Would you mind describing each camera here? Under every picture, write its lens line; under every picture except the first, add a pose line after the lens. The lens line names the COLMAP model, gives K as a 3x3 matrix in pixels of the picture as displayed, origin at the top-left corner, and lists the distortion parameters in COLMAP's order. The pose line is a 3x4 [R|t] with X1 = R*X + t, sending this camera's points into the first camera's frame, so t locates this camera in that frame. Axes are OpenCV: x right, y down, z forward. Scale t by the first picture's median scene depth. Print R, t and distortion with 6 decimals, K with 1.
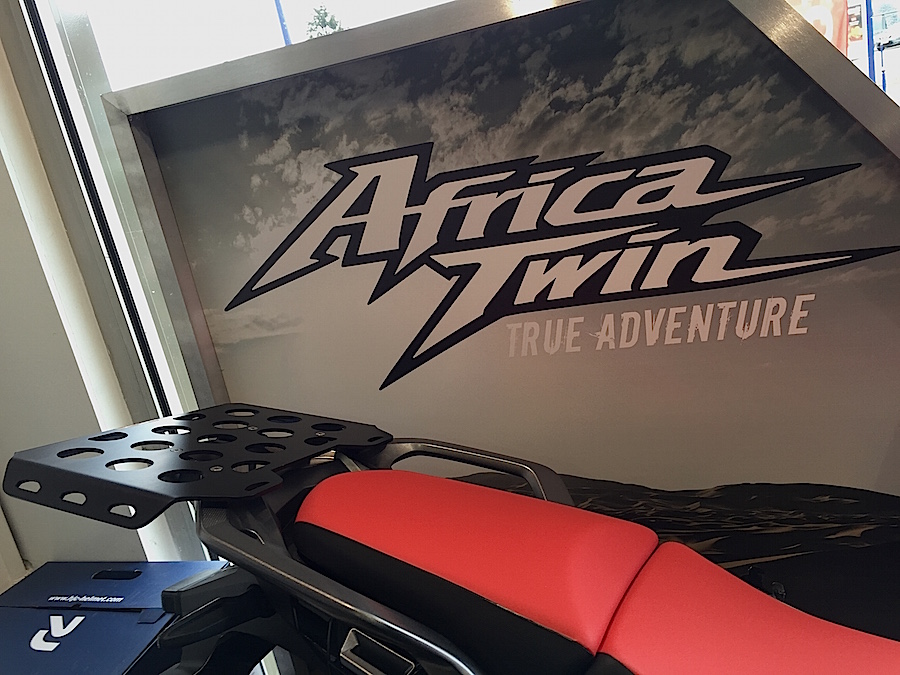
lens RADIAL K [[765.8, 0, 462.2], [0, 765.8, 335.1], [0, 0, 1]] dist [0.087220, -0.125642]
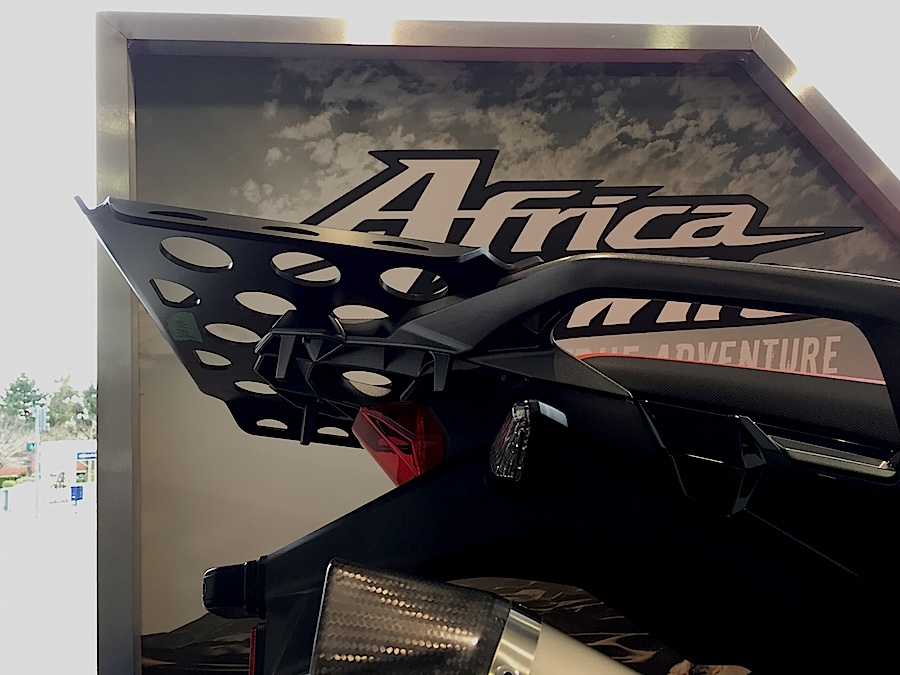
lens RADIAL K [[765.8, 0, 454.0], [0, 765.8, 338.0], [0, 0, 1]] dist [0.087220, -0.125642]
pose [[0.876054, 0.197762, 0.439794, -0.459519], [0.033547, 0.884830, -0.464705, 0.400022], [-0.481044, 0.421860, 0.768525, 0.378590]]
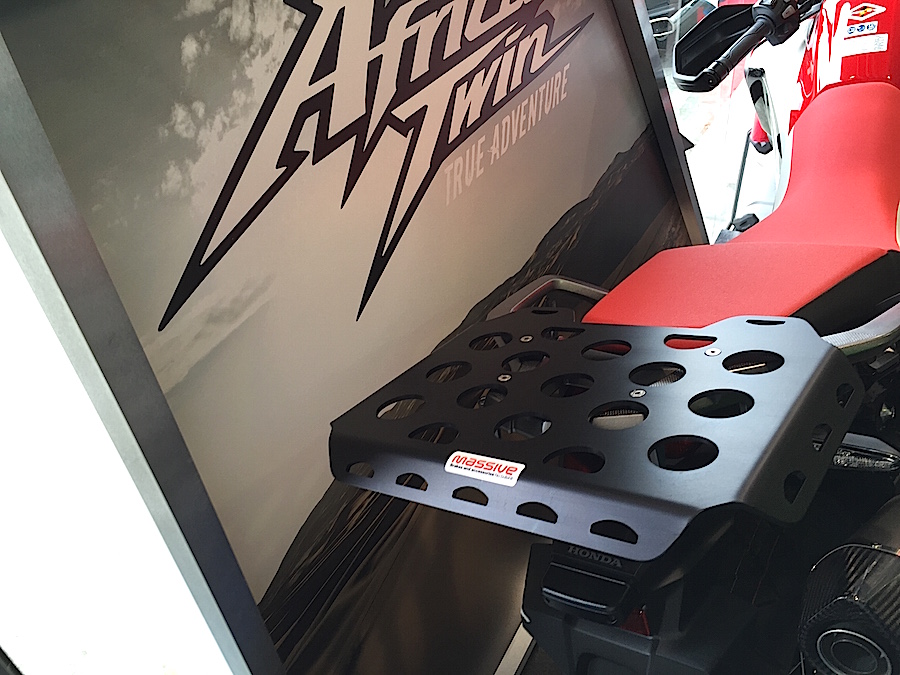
lens RADIAL K [[765.8, 0, 445.7], [0, 765.8, 331.0], [0, 0, 1]] dist [0.087220, -0.125642]
pose [[0.221585, -0.444147, 0.868121, -0.831980], [0.331381, 0.871567, 0.361326, -0.179630], [-0.917108, 0.207615, 0.340308, 0.760877]]
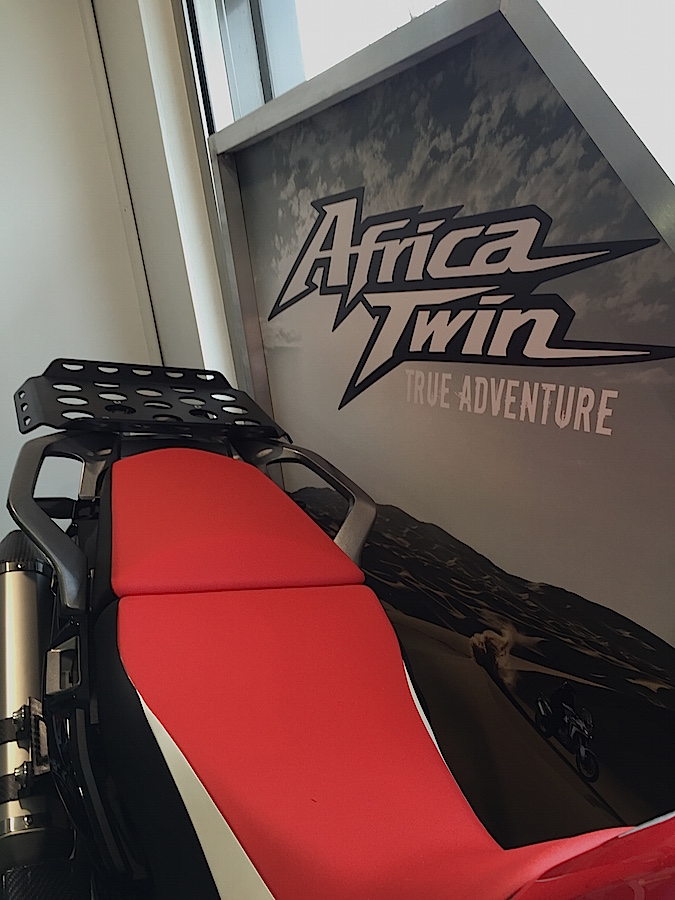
lens RADIAL K [[765.8, 0, 372.3], [0, 765.8, 449.0], [0, 0, 1]] dist [0.087220, -0.125642]
pose [[0.773698, 0.251485, -0.581503, 0.684005], [-0.205263, 0.967837, 0.145459, -0.053648], [0.599381, 0.006820, 0.800435, 0.140385]]
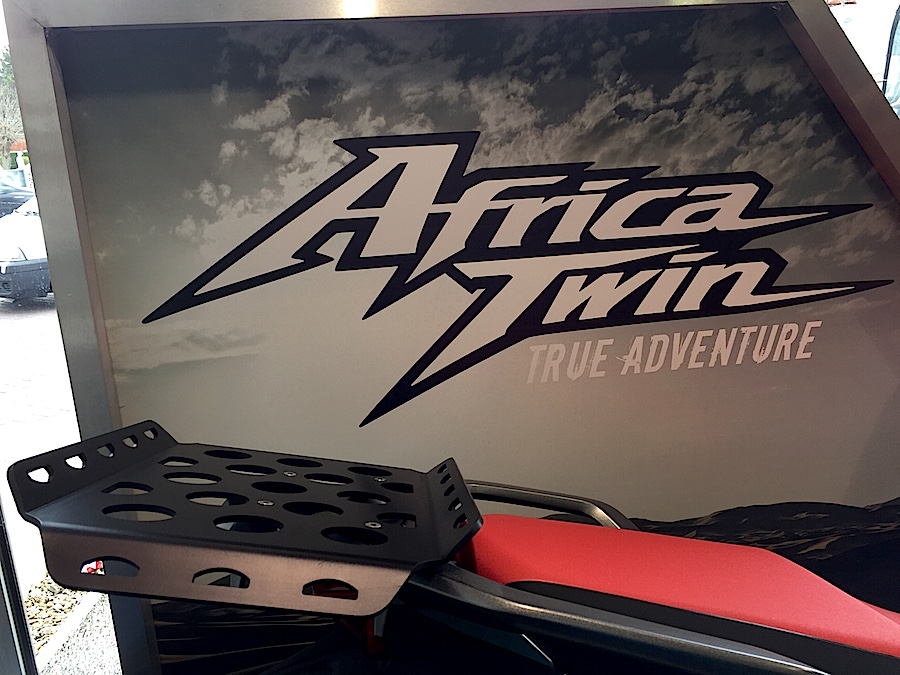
lens RADIAL K [[765.8, 0, 455.4], [0, 765.8, 338.7], [0, 0, 1]] dist [0.087220, -0.125642]
pose [[0.880275, 0.034154, 0.473233, -0.458797], [0.006283, 0.996479, -0.083603, 0.053590], [-0.474422, 0.076567, 0.876961, 0.266094]]
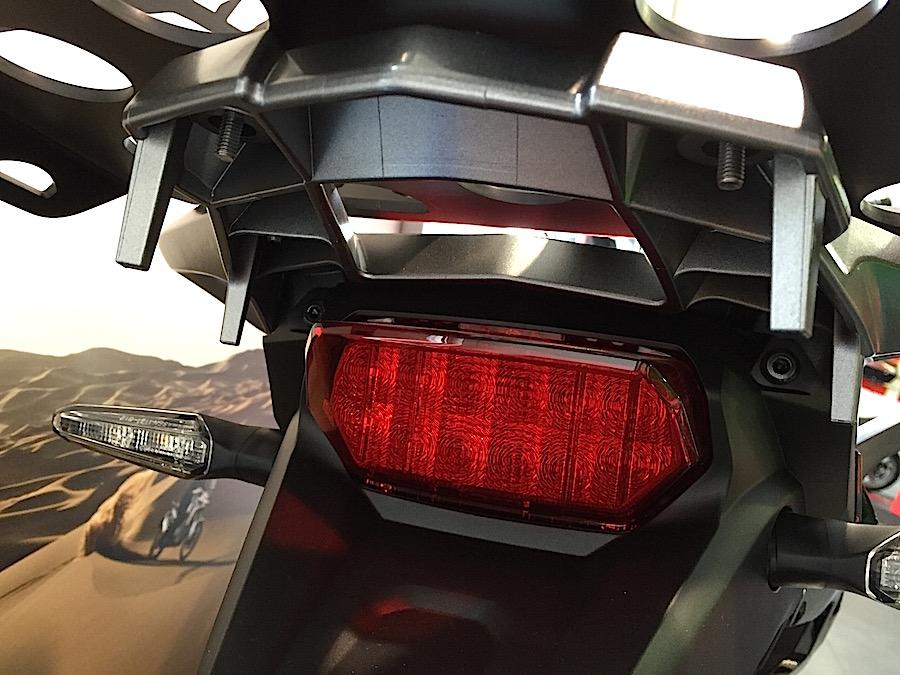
lens RADIAL K [[765.8, 0, 443.6], [0, 765.8, 335.7], [0, 0, 1]] dist [0.087220, -0.125642]
pose [[-0.150798, 0.028049, 0.988167, -0.467637], [-0.046457, 0.998292, -0.035426, 0.196303], [-0.987472, -0.051250, -0.149237, 0.925128]]
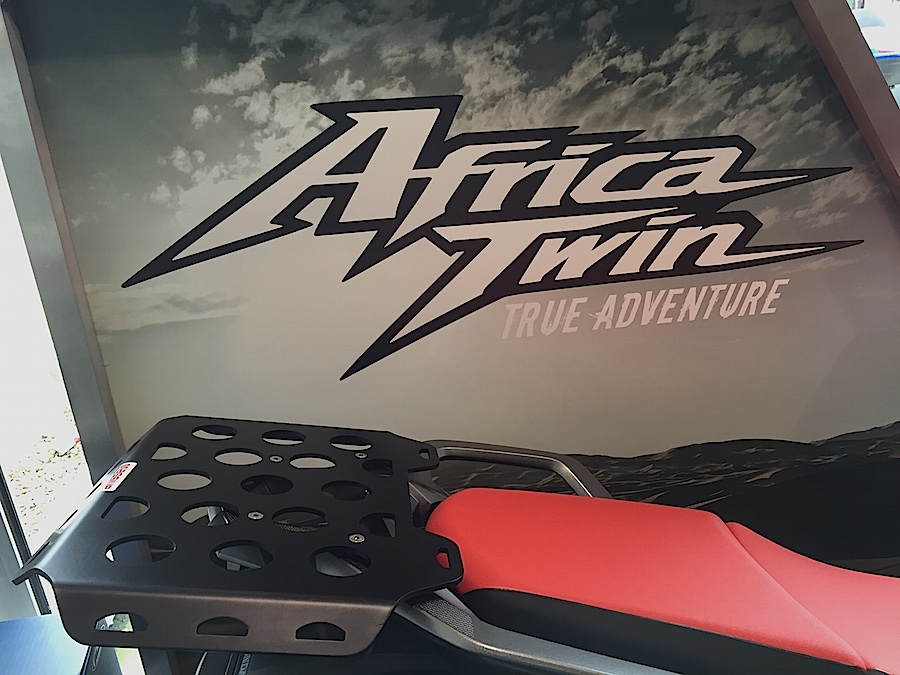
lens RADIAL K [[765.8, 0, 454.2], [0, 765.8, 334.6], [0, 0, 1]] dist [0.087220, -0.125642]
pose [[0.864478, -0.051239, 0.500052, -0.472857], [-0.013256, 0.992122, 0.124576, -0.095572], [-0.502496, -0.114322, 0.856988, 0.251369]]
